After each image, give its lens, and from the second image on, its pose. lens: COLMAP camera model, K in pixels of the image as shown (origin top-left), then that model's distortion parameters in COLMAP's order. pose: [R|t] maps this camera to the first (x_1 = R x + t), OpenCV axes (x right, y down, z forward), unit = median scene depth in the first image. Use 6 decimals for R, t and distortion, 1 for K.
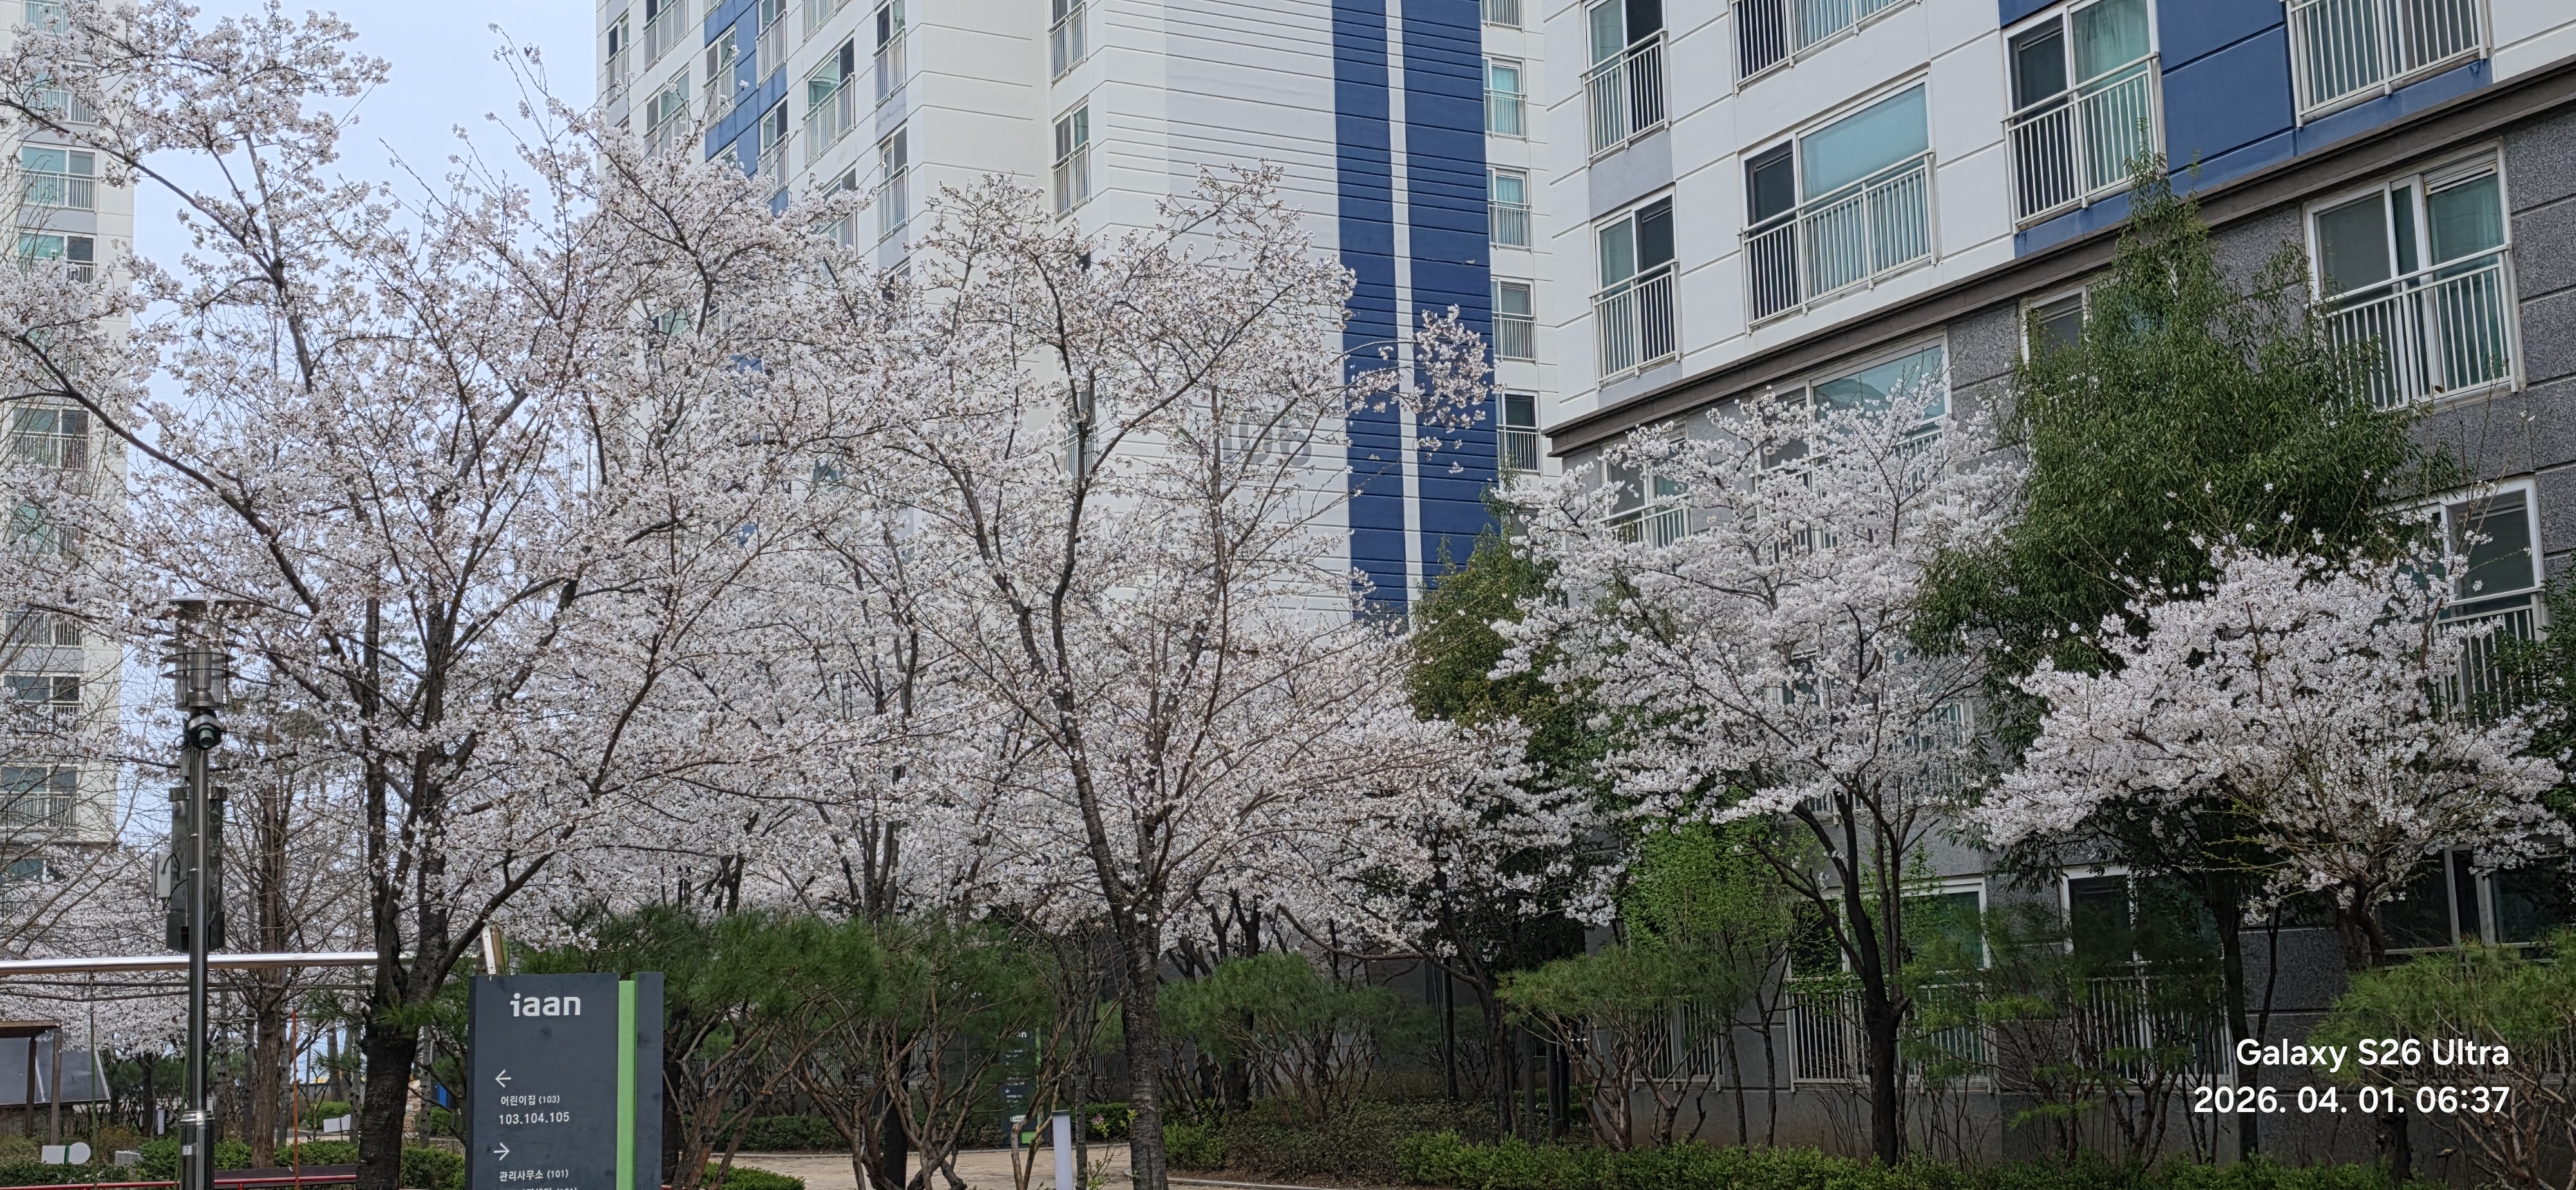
lens RADIAL K [[2869.5, 0, 1288.0], [0, 2869.5, 595.0], [0, 0, 1]] dist [-0.123168, 0.003135]
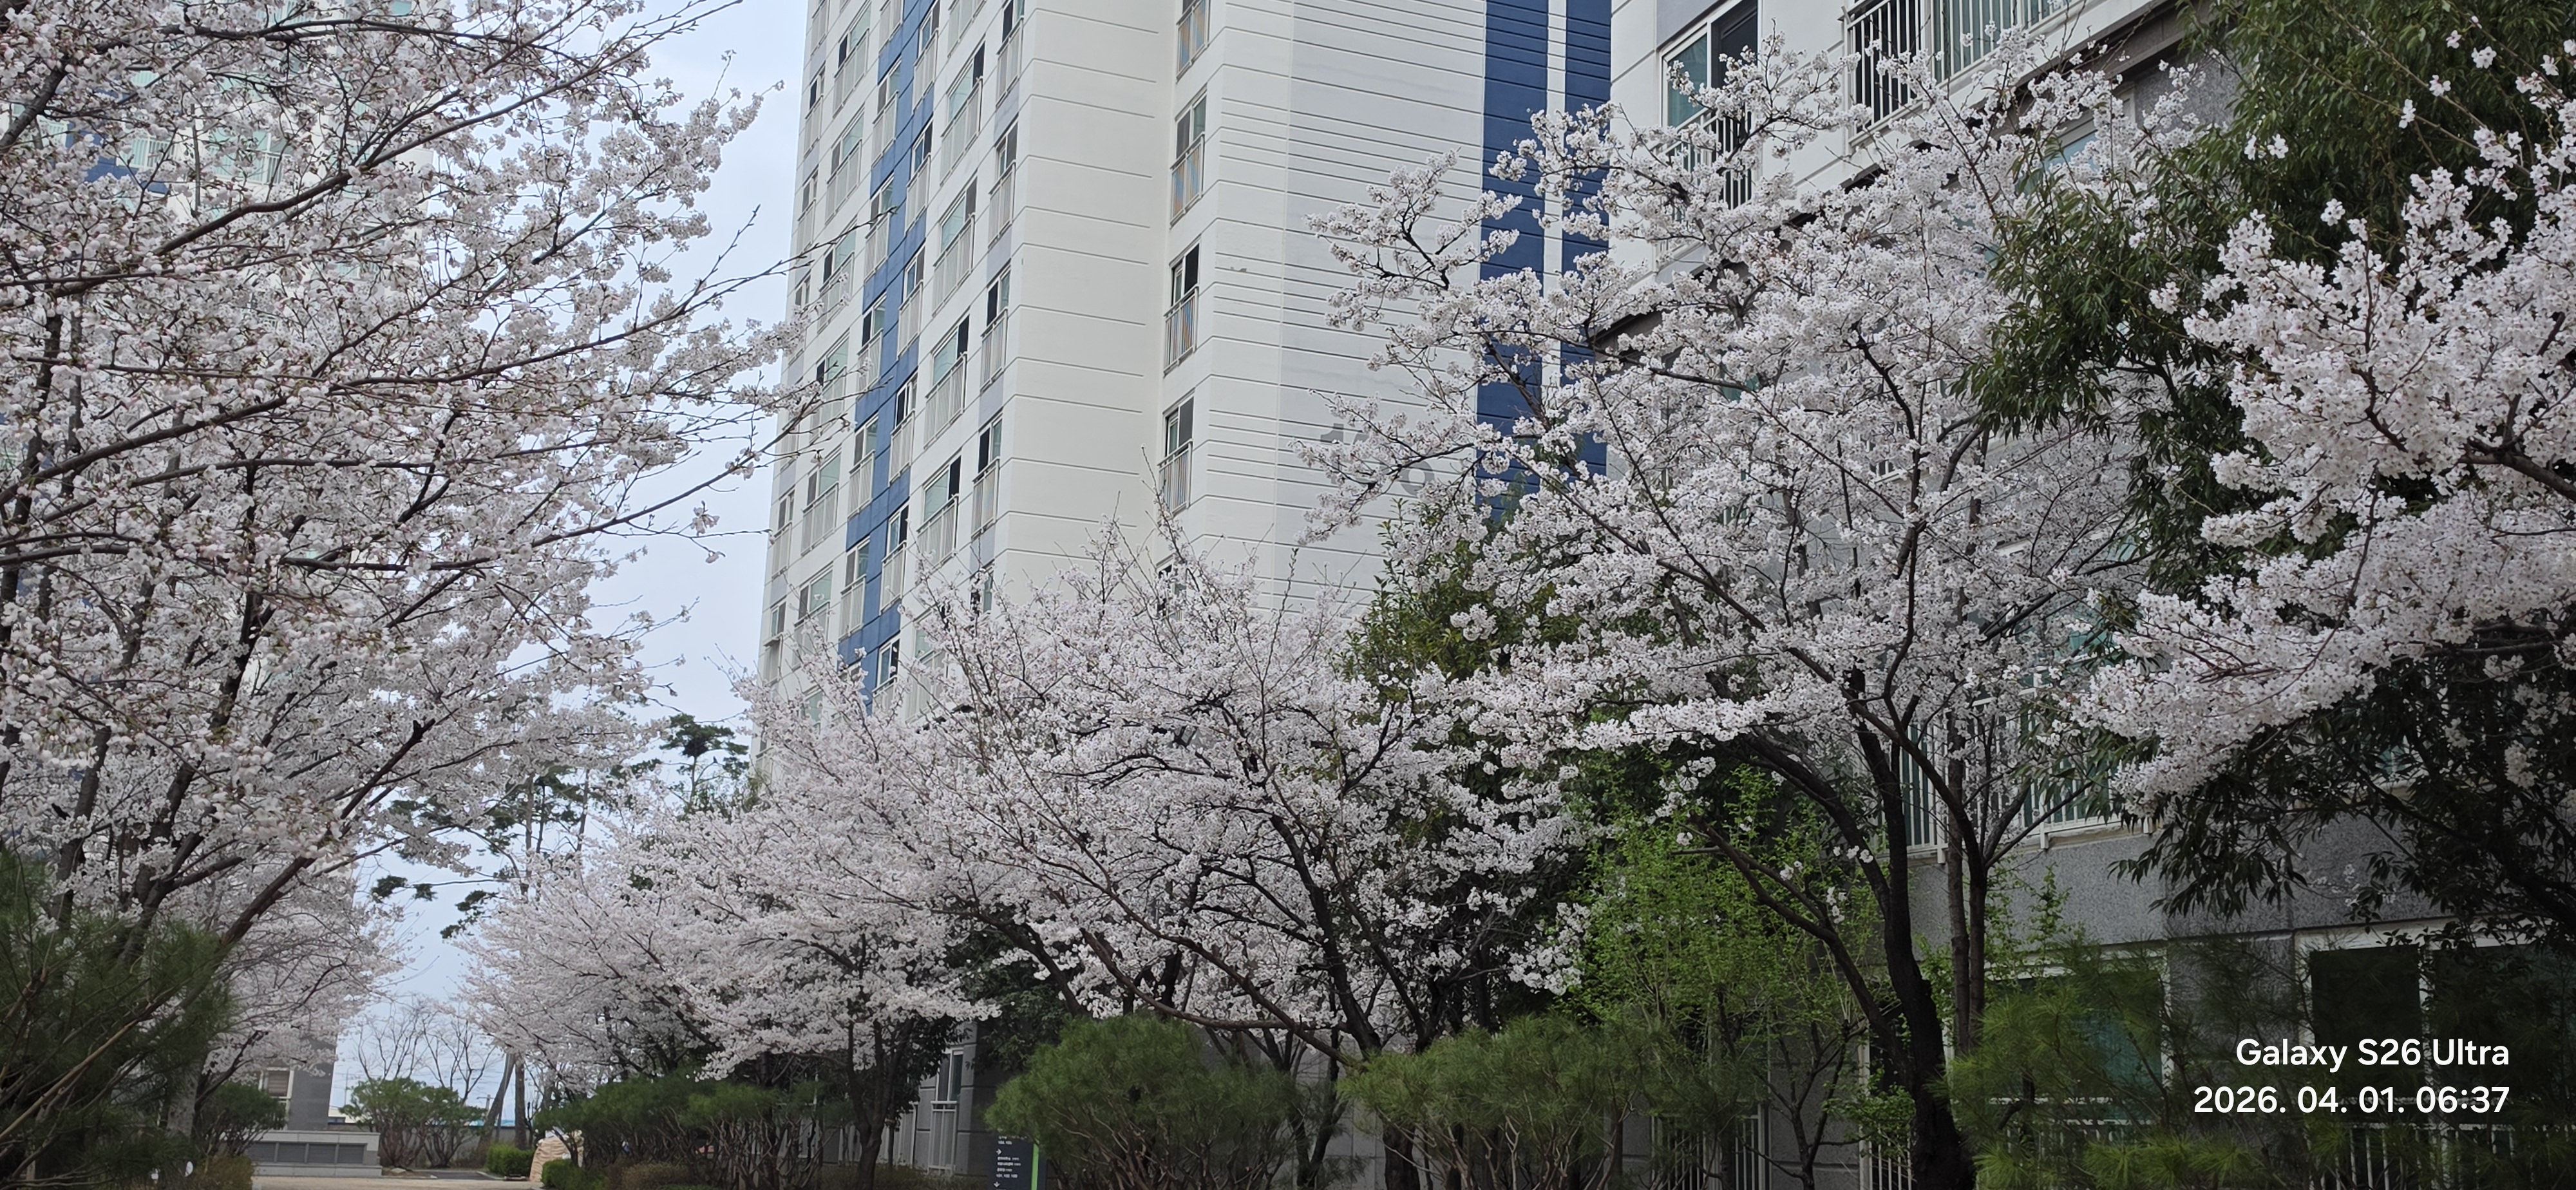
lens RADIAL K [[2560.9, 0, 1288.0], [0, 2560.9, 595.0], [0, 0, 1]] dist [-0.003182, -0.015128]
pose [[0.992336, 0.039611, -0.117045, 0.110911], [-0.046153, 0.997489, -0.053718, 0.057703], [0.114623, 0.058709, 0.991673, 0.398522]]
